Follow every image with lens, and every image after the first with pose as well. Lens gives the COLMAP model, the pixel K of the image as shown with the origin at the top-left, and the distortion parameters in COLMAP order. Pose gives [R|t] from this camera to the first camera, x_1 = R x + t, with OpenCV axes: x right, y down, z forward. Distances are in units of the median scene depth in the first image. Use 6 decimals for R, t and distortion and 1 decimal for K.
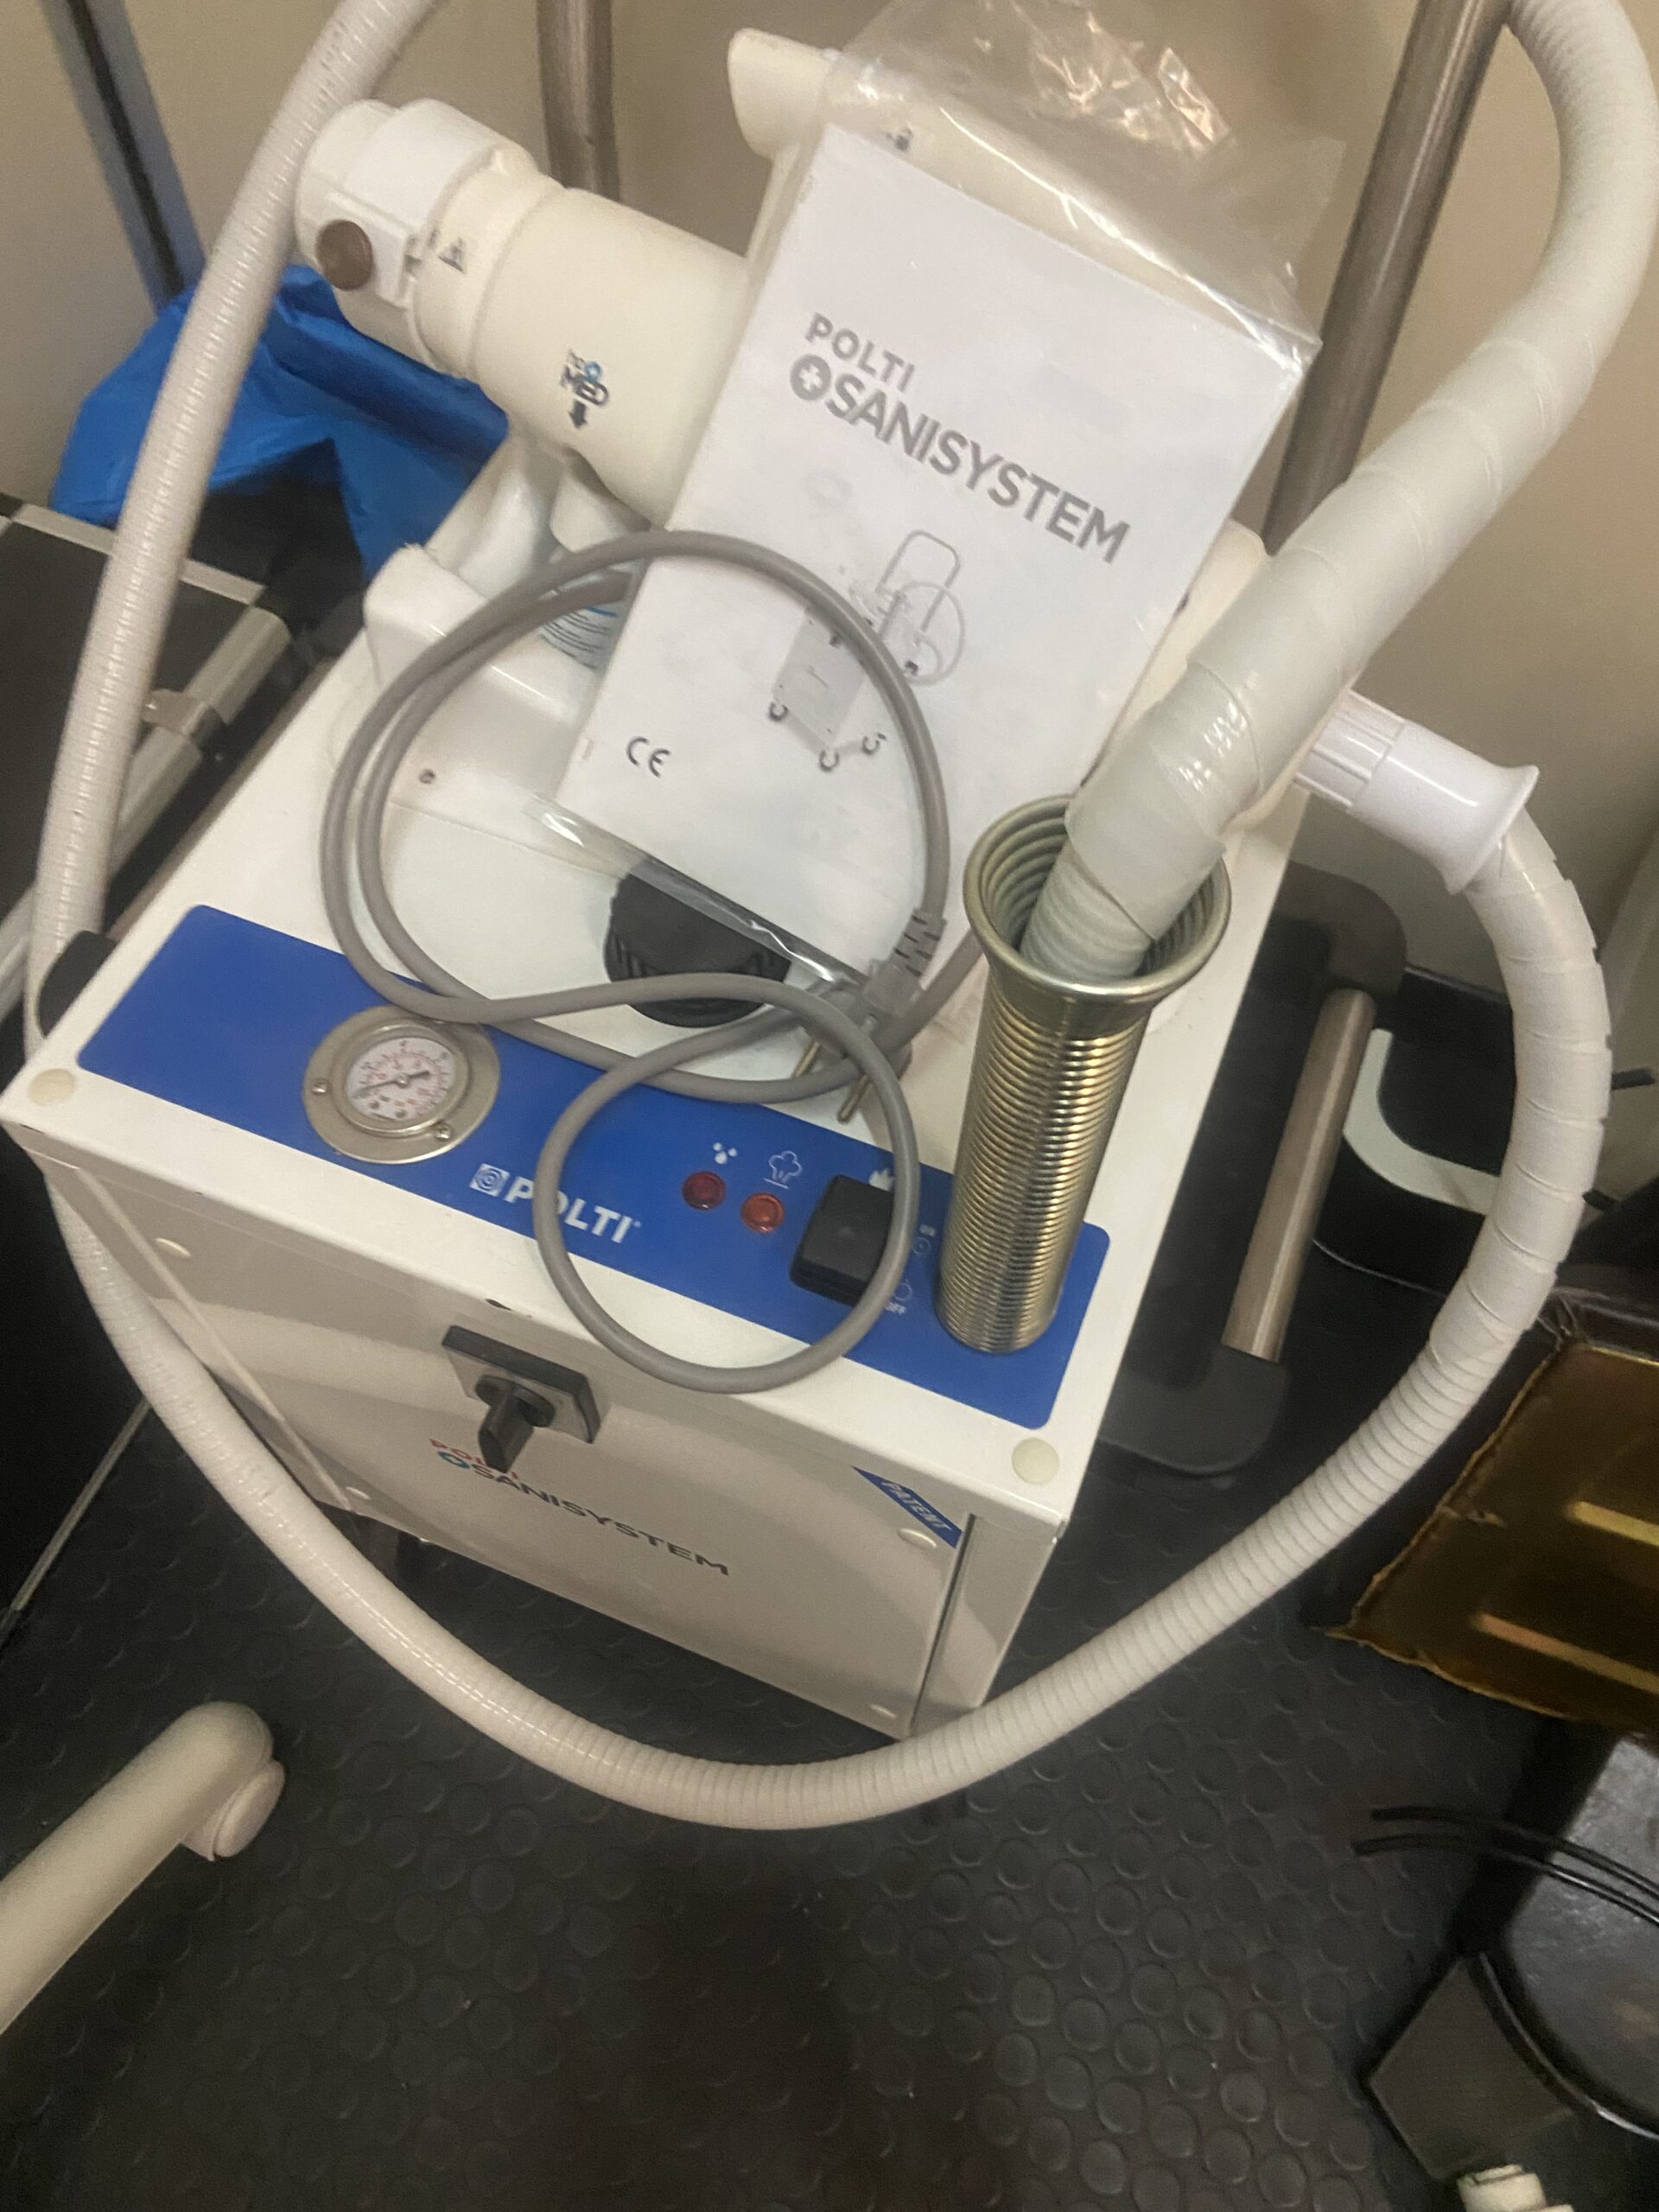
lens RADIAL K [[1646.0, 0, 847.9], [0, 1646.0, 1095.4], [0, 0, 1]] dist [0.098115, -0.142538]
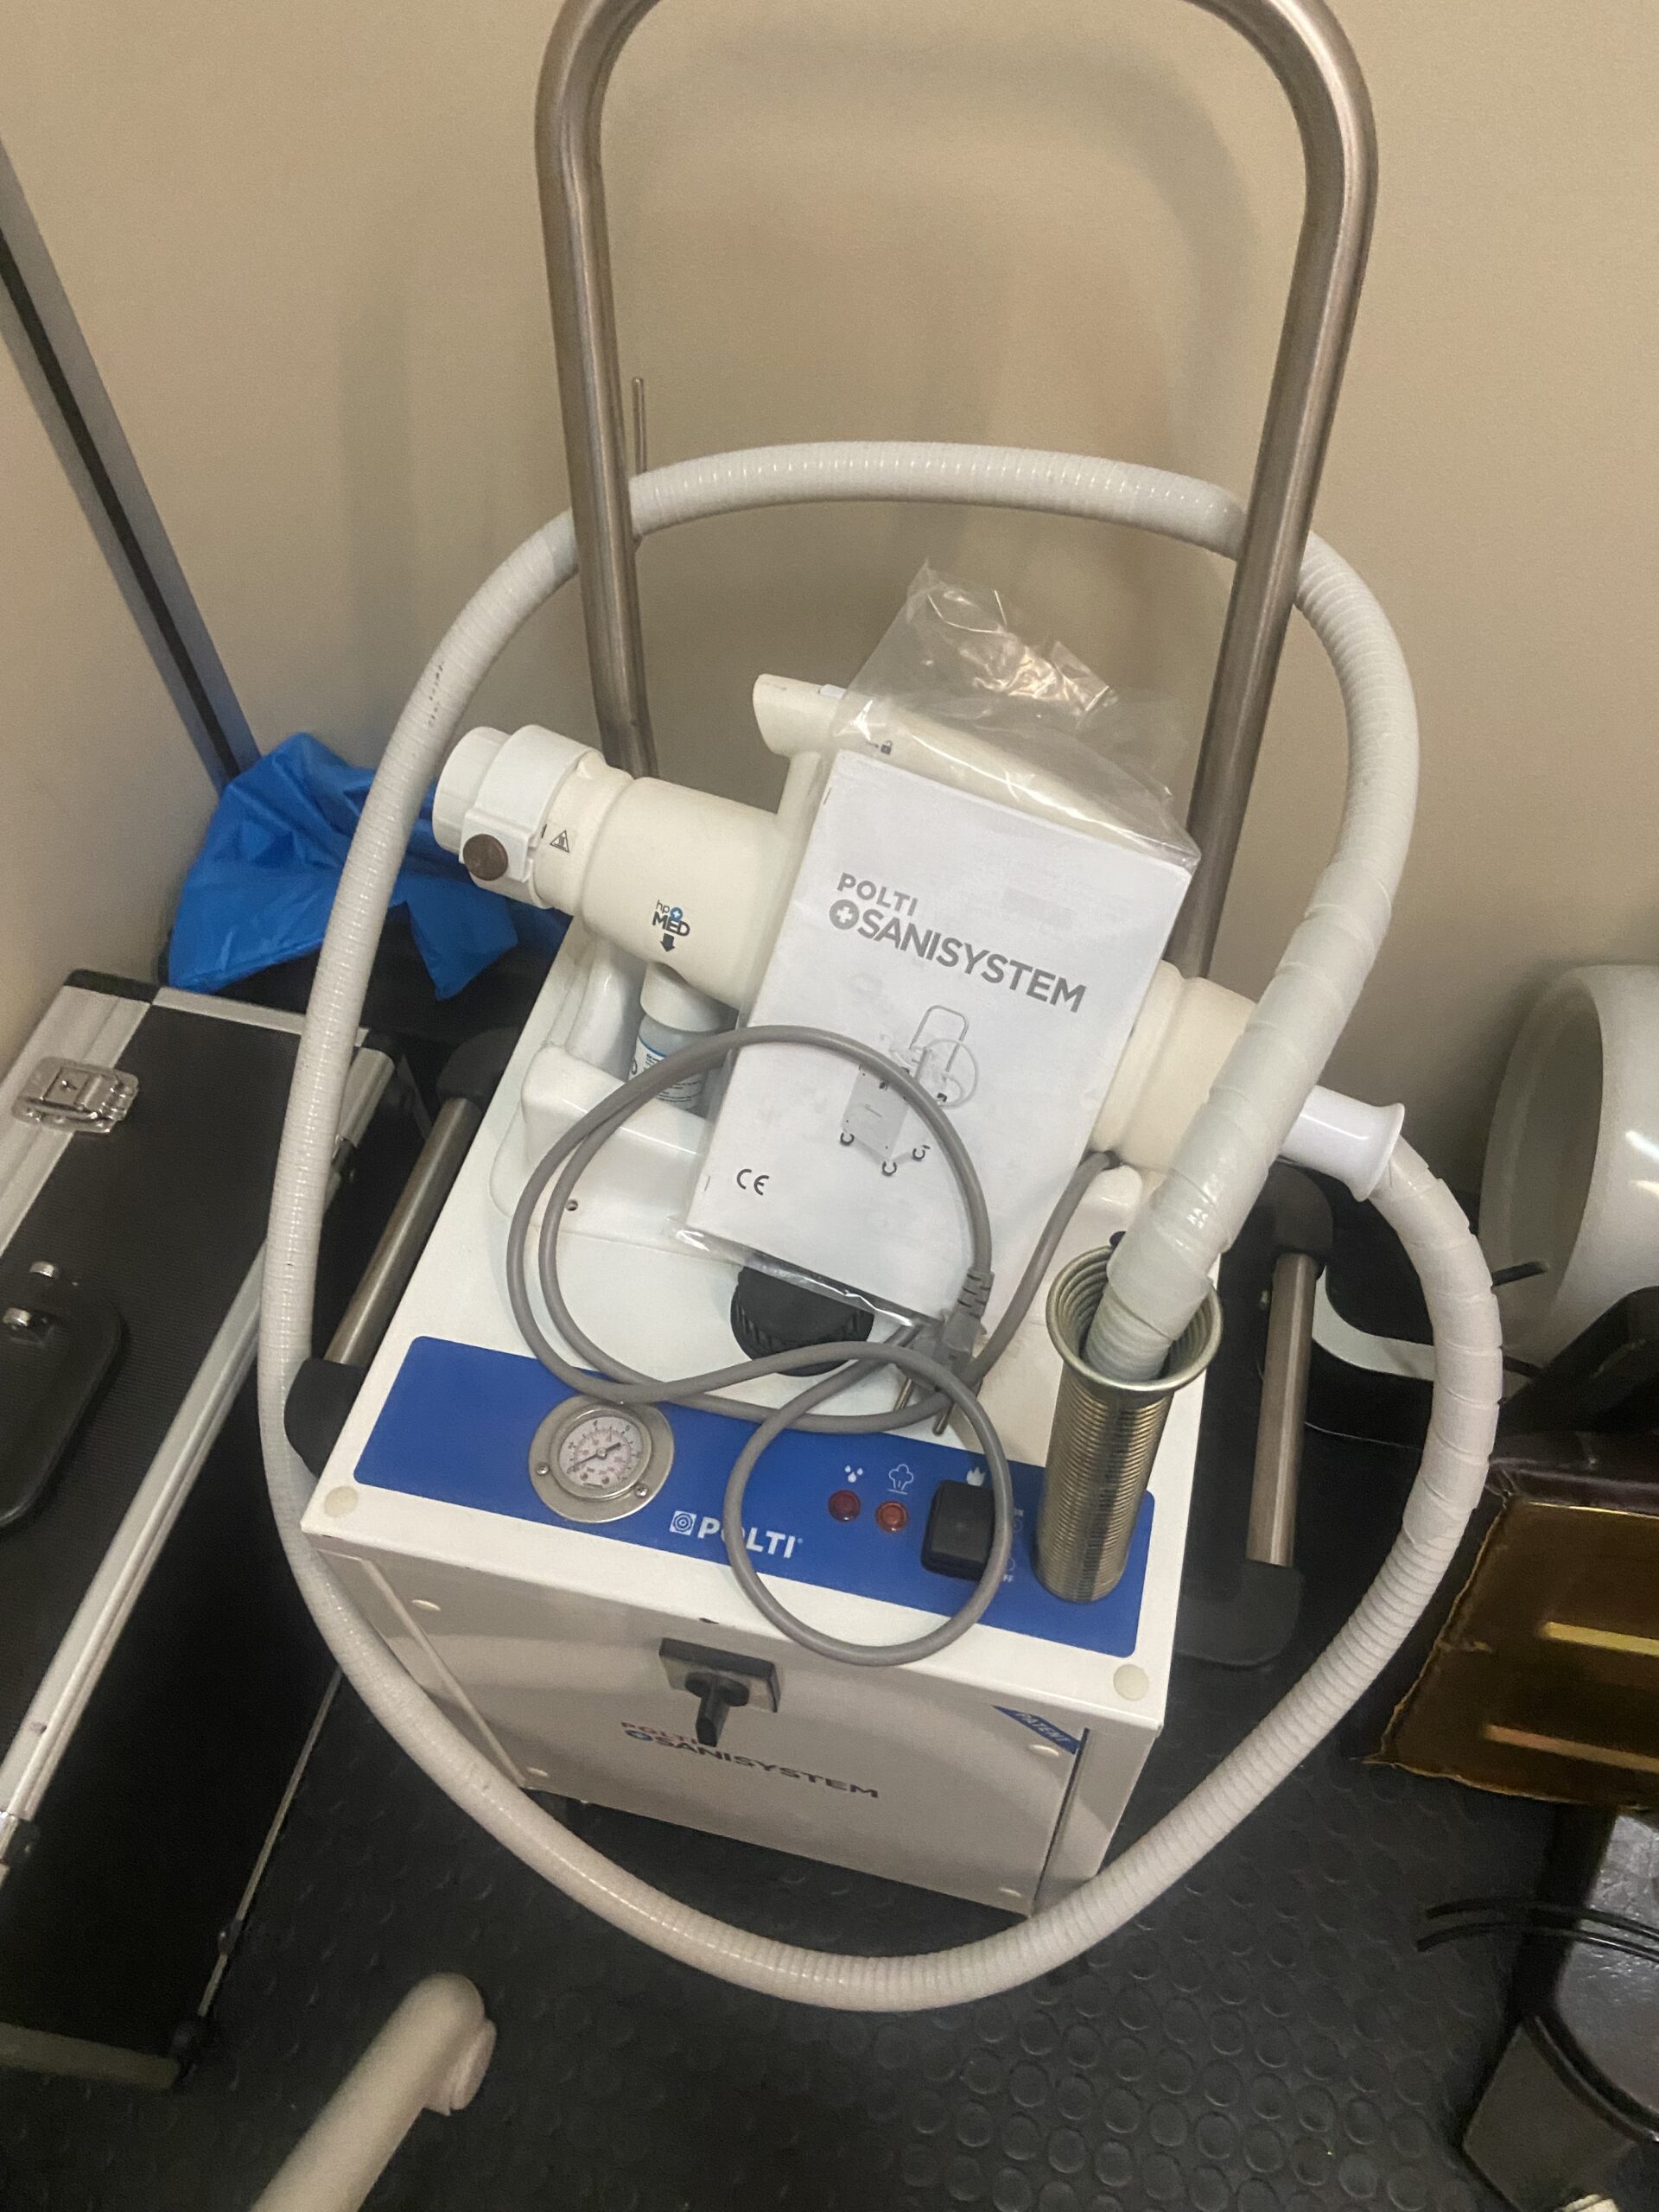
lens RADIAL K [[1673.5, 0, 829.5], [0, 1673.5, 1106.0], [0, 0, 1]] dist [0.103435, -0.153046]
pose [[0.989006, -0.143008, 0.037637, -0.102073], [0.145642, 0.986068, -0.080363, -0.148138], [-0.025620, 0.084961, 0.996055, -0.358148]]
